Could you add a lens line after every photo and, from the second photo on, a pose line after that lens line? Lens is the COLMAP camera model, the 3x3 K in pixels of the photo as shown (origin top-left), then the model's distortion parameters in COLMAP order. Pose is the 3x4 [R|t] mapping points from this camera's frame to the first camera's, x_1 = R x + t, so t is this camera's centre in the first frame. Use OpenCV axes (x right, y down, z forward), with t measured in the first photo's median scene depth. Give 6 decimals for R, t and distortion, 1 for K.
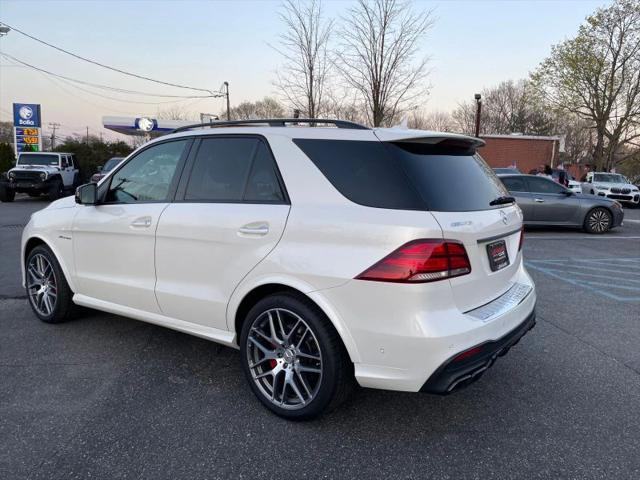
lens RADIAL K [[492.2, 0, 321.4], [0, 492.2, 239.0], [0, 0, 1]] dist [0.081963, -0.111138]
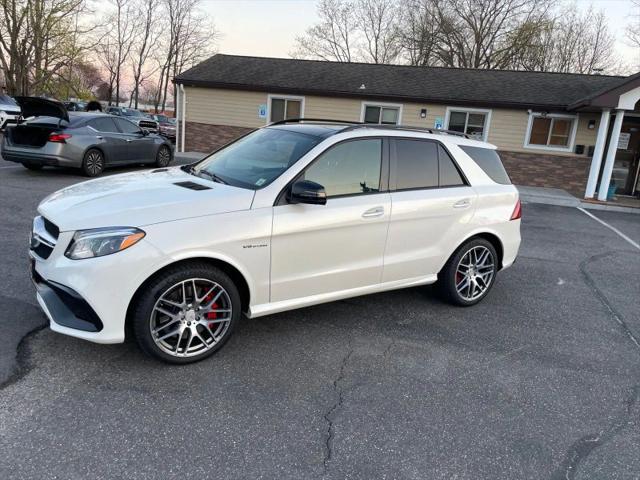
lens RADIAL K [[493.2, 0, 323.6], [0, 493.2, 247.1], [0, 0, 1]] dist [0.088441, -0.123183]
pose [[0.338412, -0.224072, 0.913930, -0.645880], [0.052069, 0.974206, 0.219570, -0.094070], [-0.939556, -0.026717, 0.341351, 0.309785]]
